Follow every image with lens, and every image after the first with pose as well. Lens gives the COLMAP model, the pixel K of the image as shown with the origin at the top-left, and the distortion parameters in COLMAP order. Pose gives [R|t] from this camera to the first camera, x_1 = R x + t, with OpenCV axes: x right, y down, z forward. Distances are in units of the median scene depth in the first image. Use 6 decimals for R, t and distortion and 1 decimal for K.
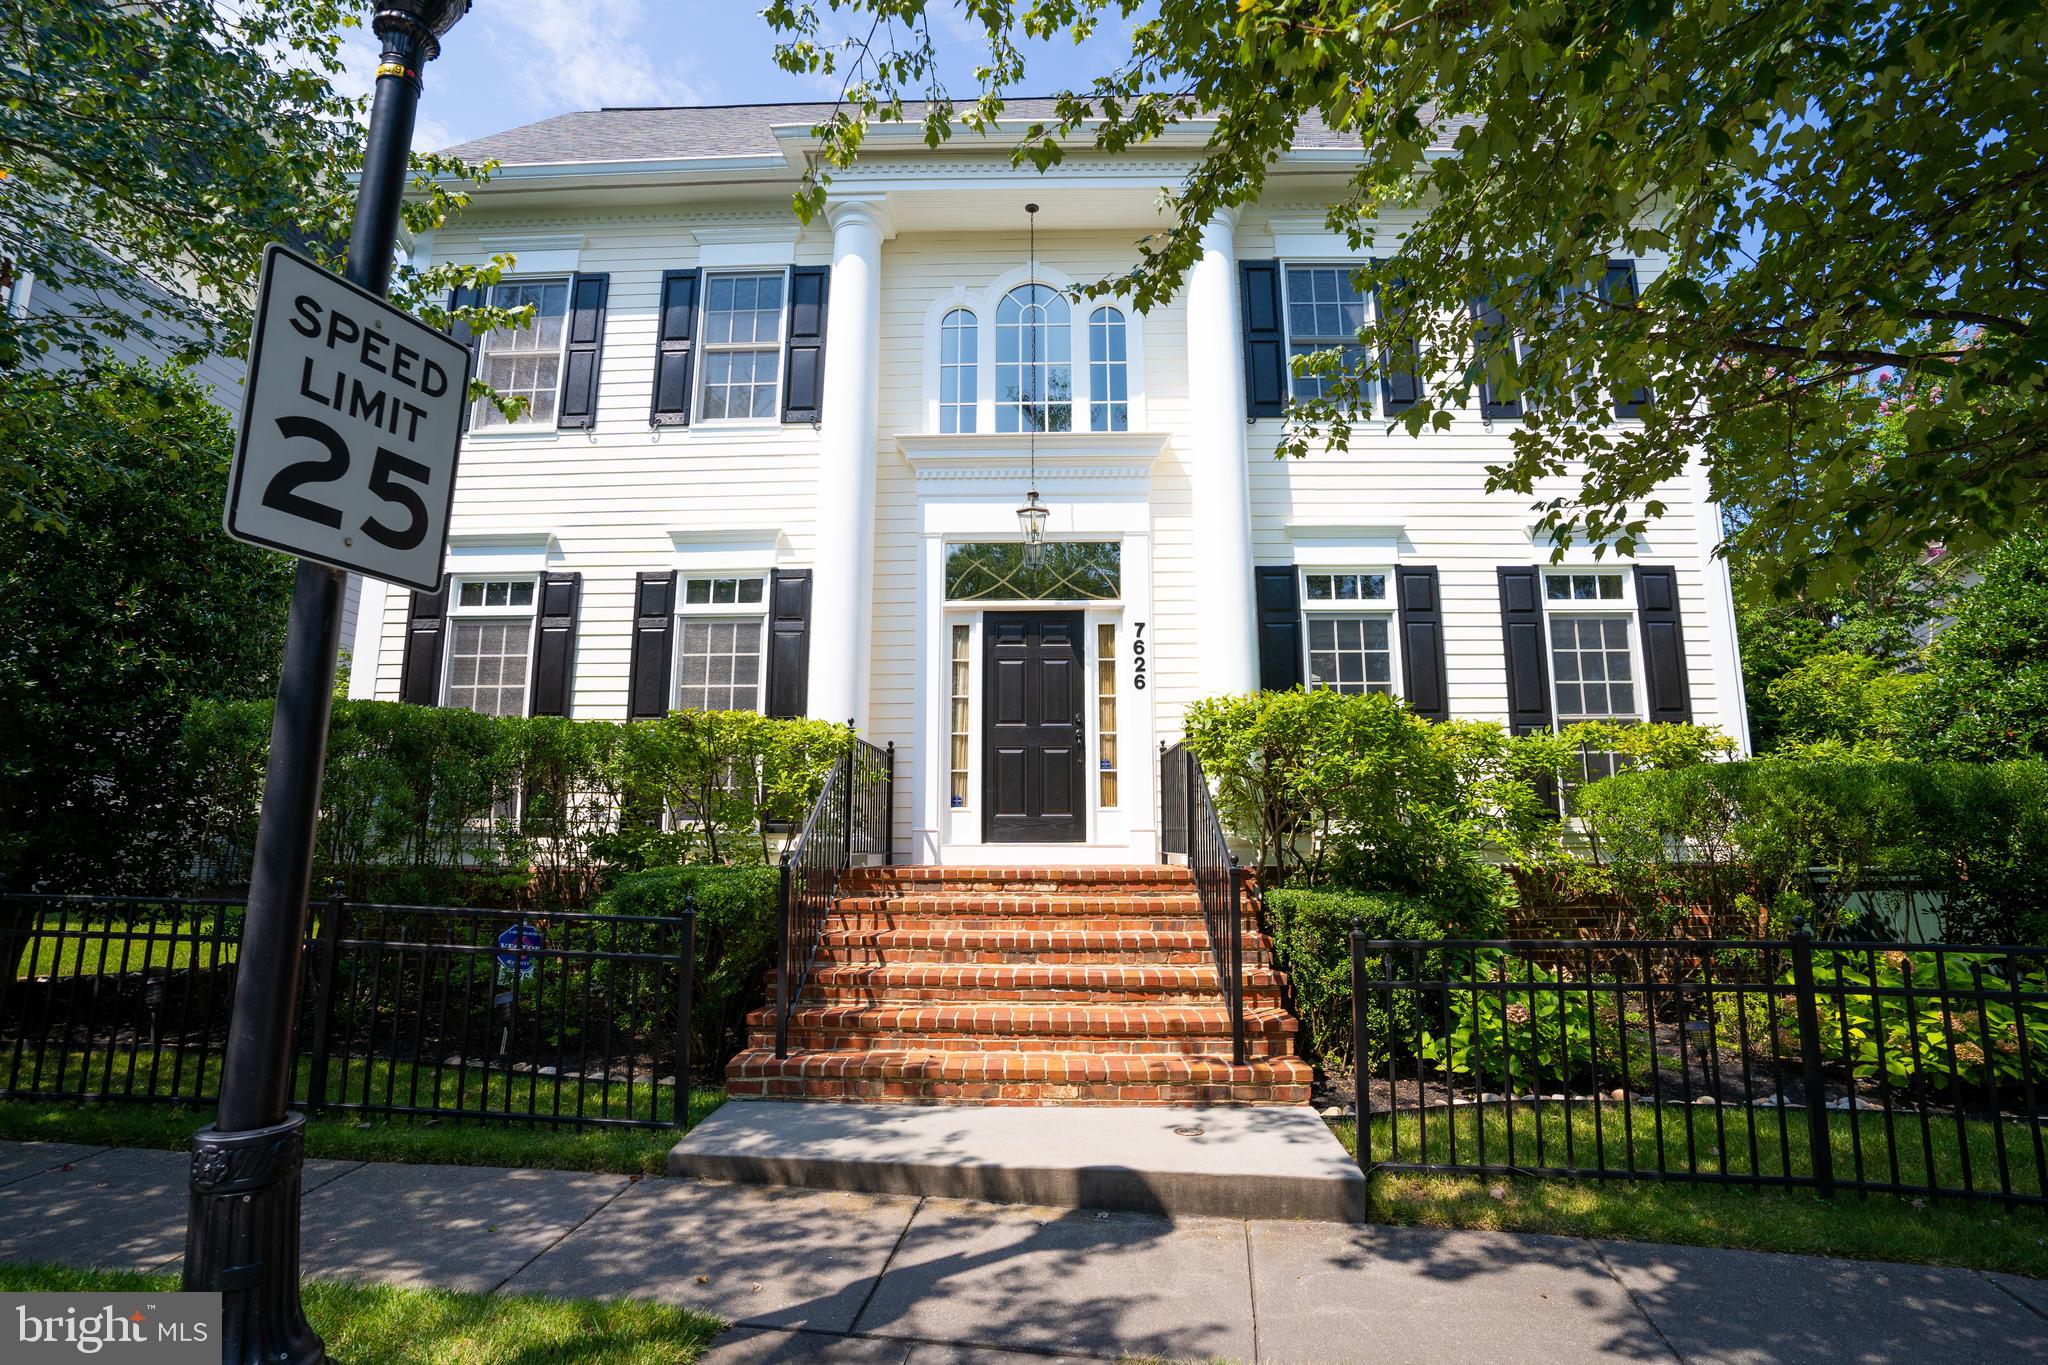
lens RADIAL K [[1009.6, 0, 1024.0], [0, 1009.6, 682.5], [0, 0, 1]] dist [-0.077115, 0.032822]
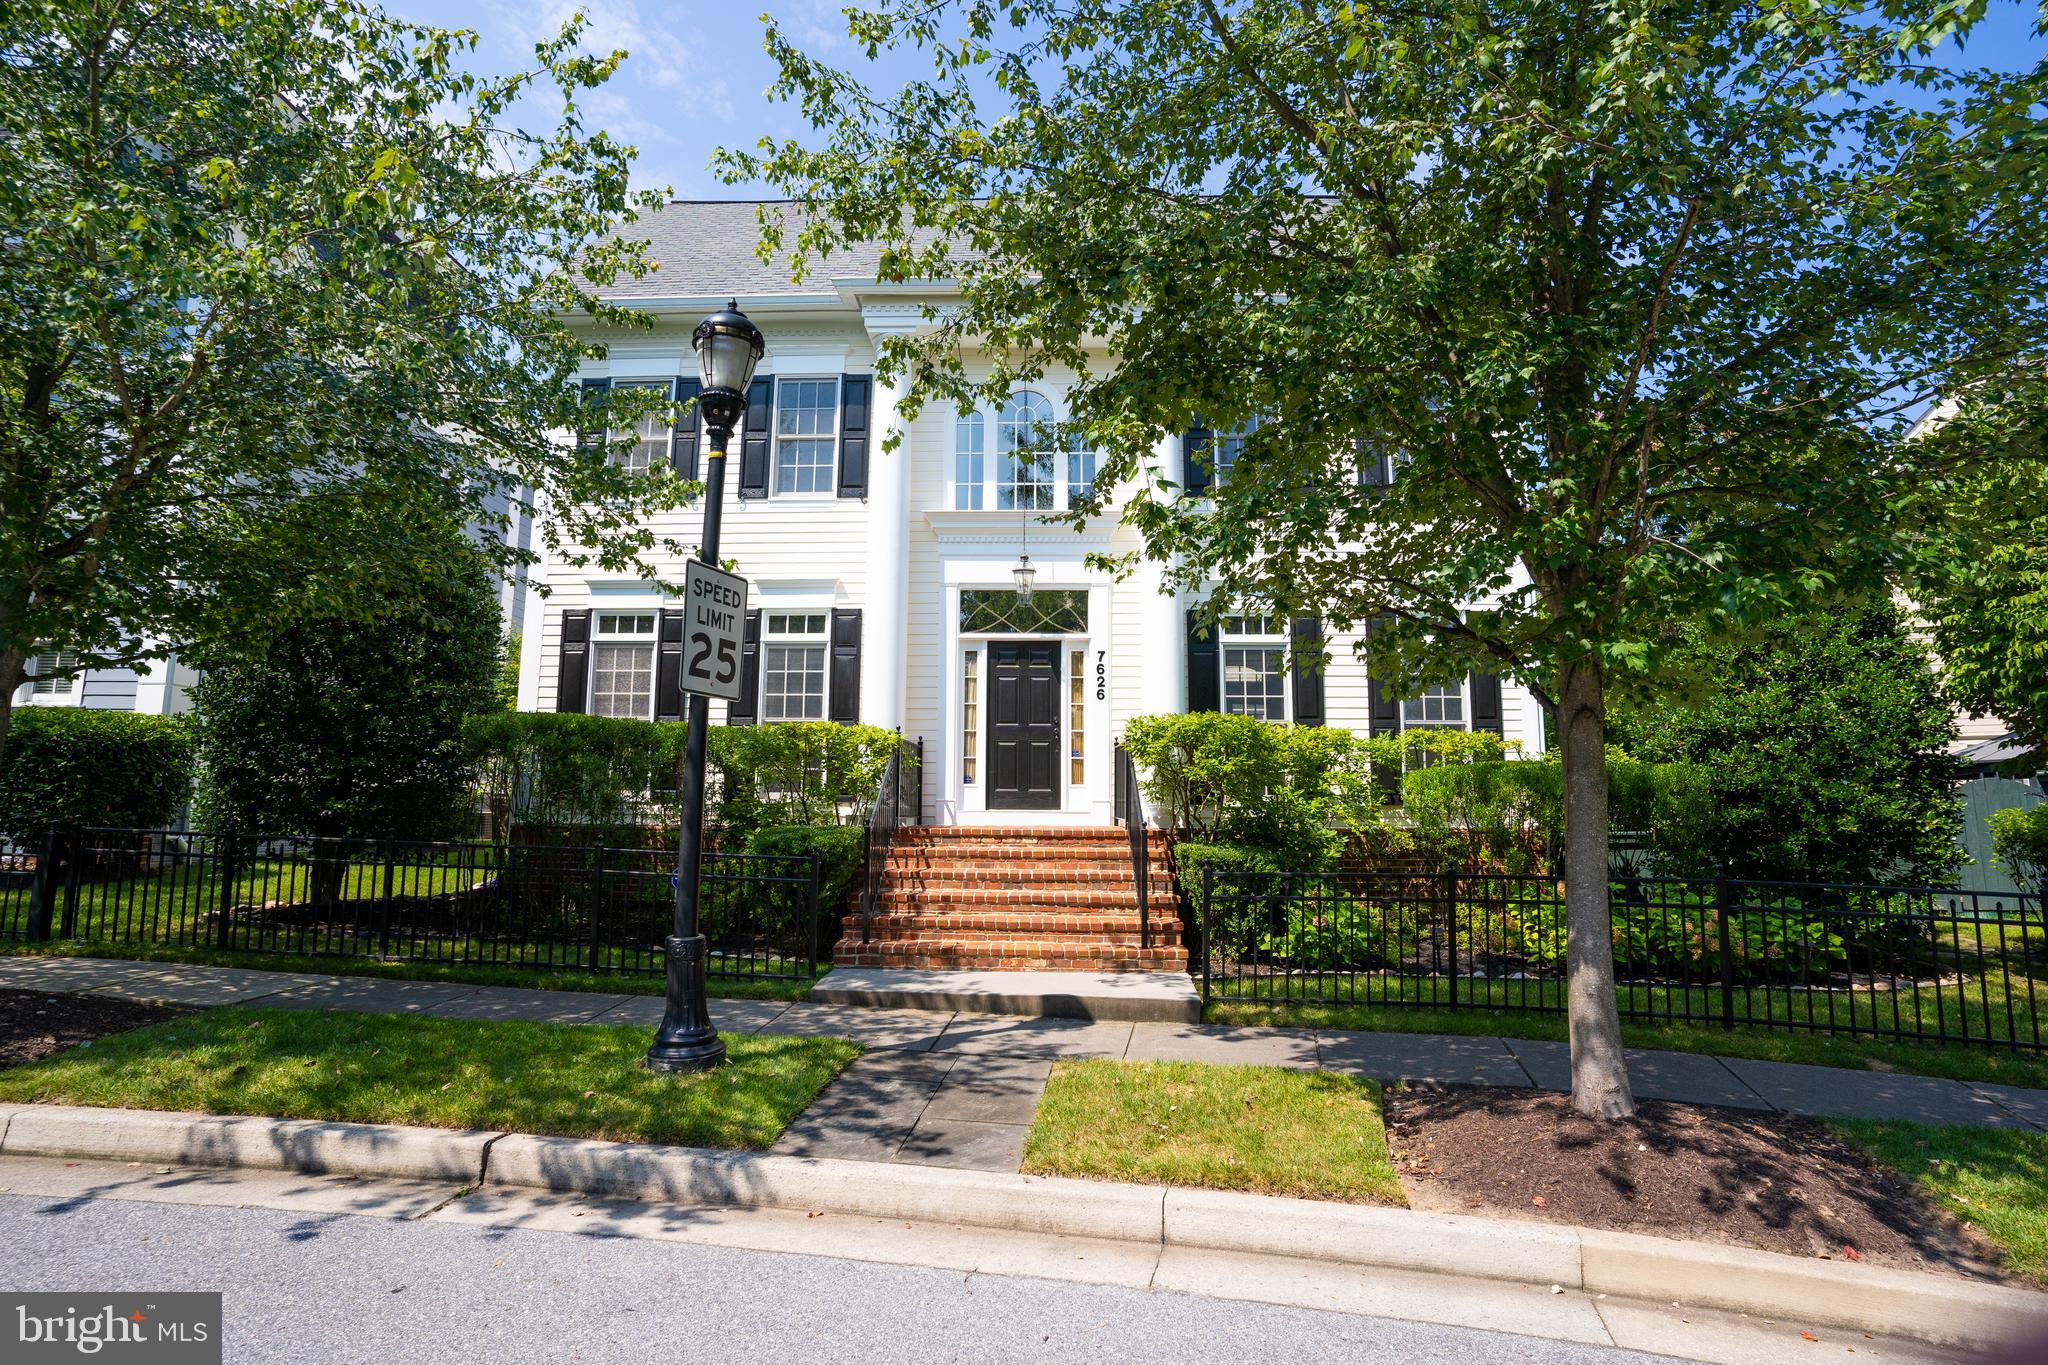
lens RADIAL K [[1009.6, 0, 1024.0], [0, 1009.6, 682.5], [0, 0, 1]] dist [-0.077115, 0.032822]
pose [[0.999966, 0.006865, 0.004474, 0.004450], [-0.007041, 0.999152, 0.040567, -0.092913], [-0.004192, -0.040597, 0.999167, -0.488624]]
